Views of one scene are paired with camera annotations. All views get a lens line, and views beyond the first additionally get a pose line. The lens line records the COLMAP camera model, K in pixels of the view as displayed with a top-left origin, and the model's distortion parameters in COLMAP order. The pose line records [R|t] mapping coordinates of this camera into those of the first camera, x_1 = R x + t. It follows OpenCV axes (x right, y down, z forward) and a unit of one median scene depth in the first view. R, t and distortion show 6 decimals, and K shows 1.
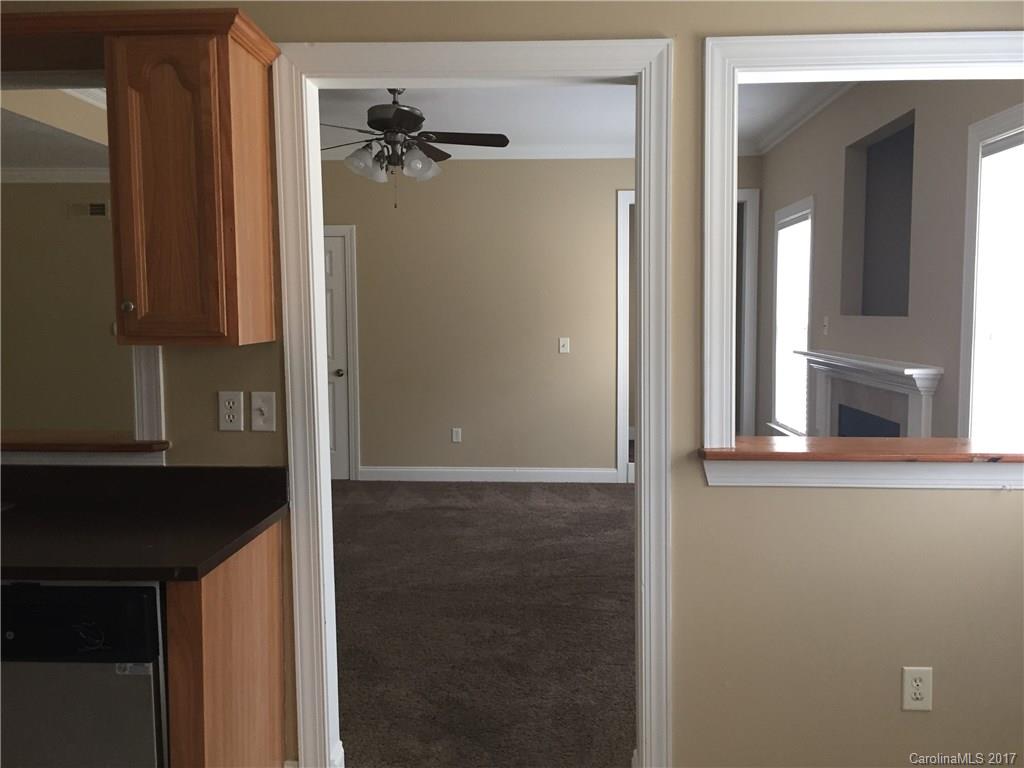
lens RADIAL K [[880.8, 0, 510.9], [0, 880.8, 379.7], [0, 0, 1]] dist [0.107269, -0.128181]
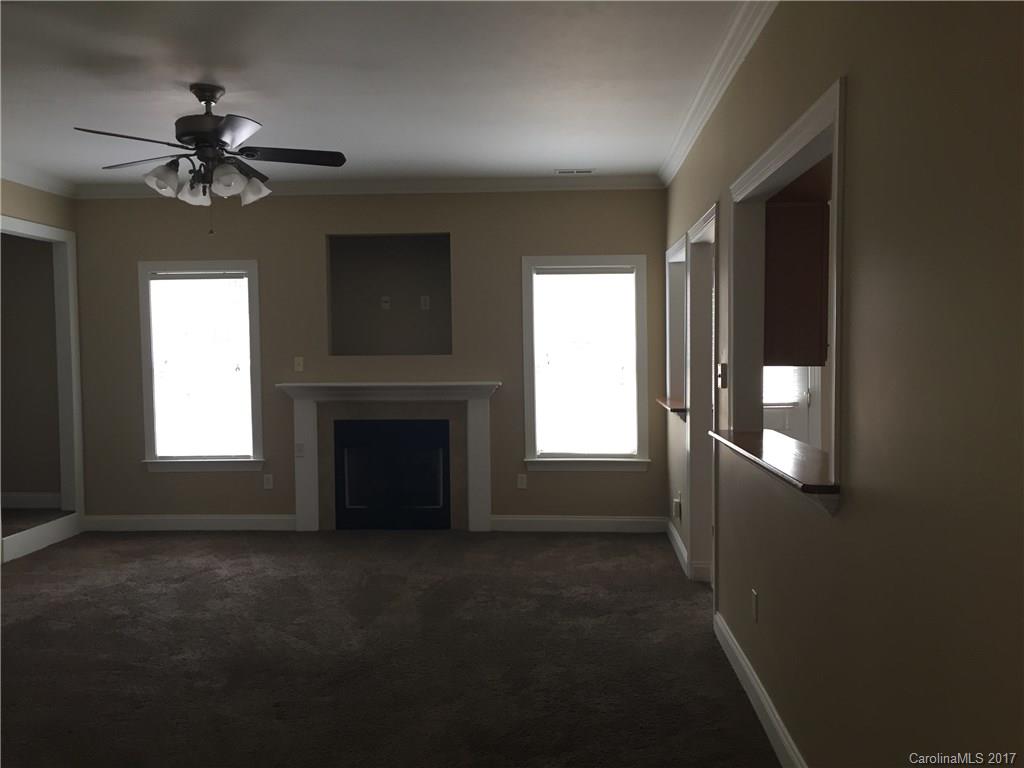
lens RADIAL K [[880.8, 0, 510.9], [0, 880.8, 379.7], [0, 0, 1]] dist [0.107269, -0.128181]
pose [[0.025831, -0.040230, 0.998857, -0.876980], [0.089539, 0.995267, 0.037770, -0.055823], [-0.995648, 0.088461, 0.029311, 0.617205]]
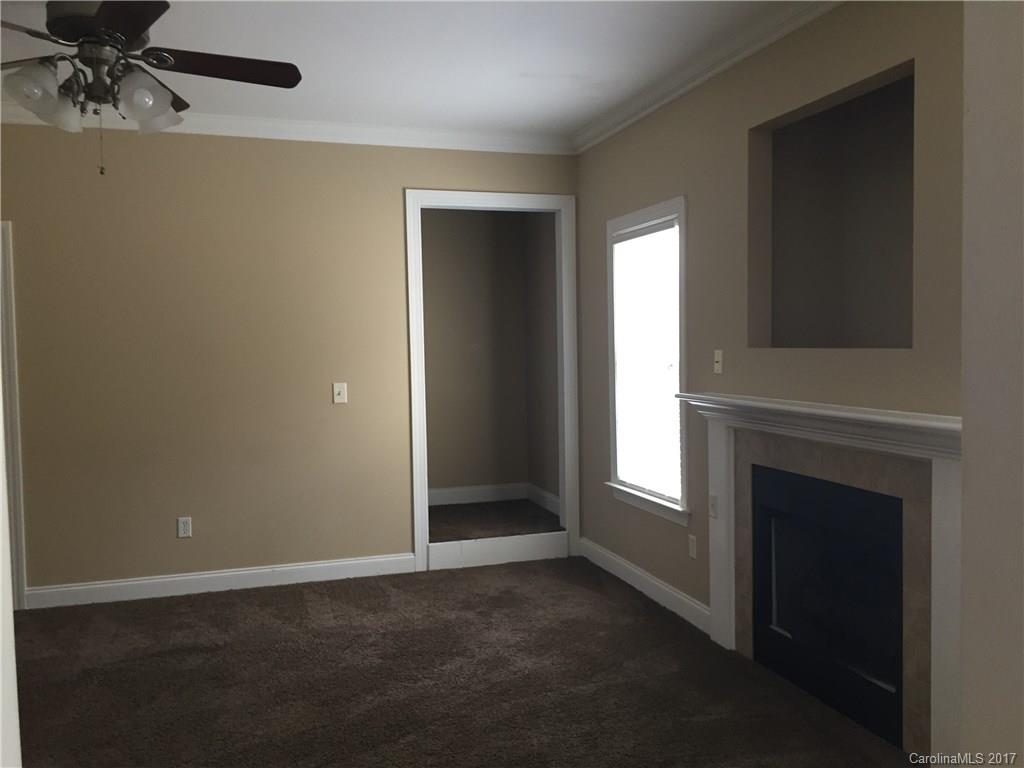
lens RADIAL K [[880.8, 0, 510.9], [0, 880.8, 379.7], [0, 0, 1]] dist [0.107269, -0.128181]
pose [[0.939545, -0.028215, 0.341260, -0.073814], [0.041298, 0.998662, -0.031132, -0.026743], [-0.339925, 0.043343, 0.939453, 0.320501]]
